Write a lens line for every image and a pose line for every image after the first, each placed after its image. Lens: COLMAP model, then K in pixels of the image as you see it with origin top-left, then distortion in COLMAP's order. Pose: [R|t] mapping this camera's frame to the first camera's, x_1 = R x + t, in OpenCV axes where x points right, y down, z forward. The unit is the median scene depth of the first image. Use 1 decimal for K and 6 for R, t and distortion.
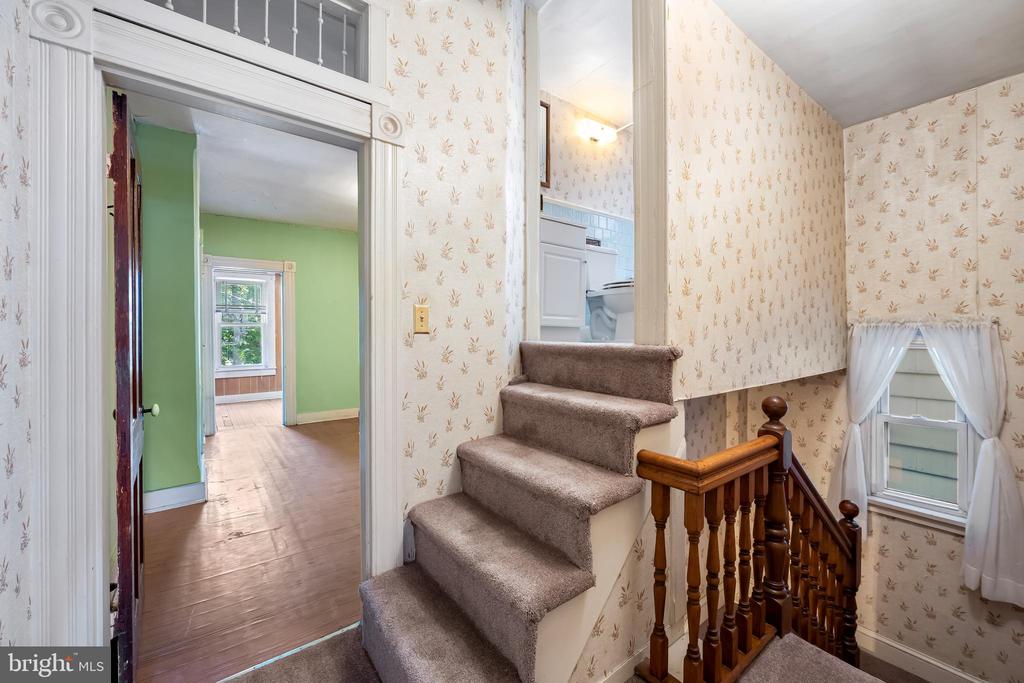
lens RADIAL K [[412.5, 0, 514.9], [0, 412.5, 337.8], [0, 0, 1]] dist [-0.006011, 0.000203]
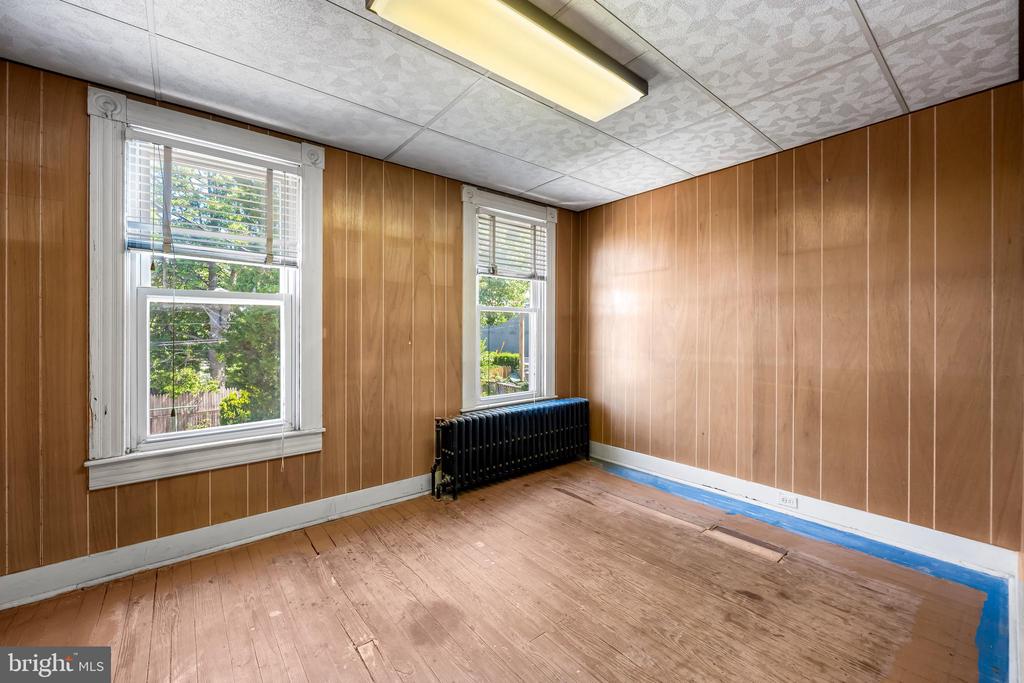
lens RADIAL K [[412.5, 0, 509.0], [0, 412.5, 337.2], [0, 0, 1]] dist [-0.006011, 0.000203]
pose [[0.999655, 0.011373, 0.023679, -0.439203], [-0.011445, 0.999930, 0.002909, -0.004654], [-0.023644, -0.003179, 0.999715, 0.663337]]
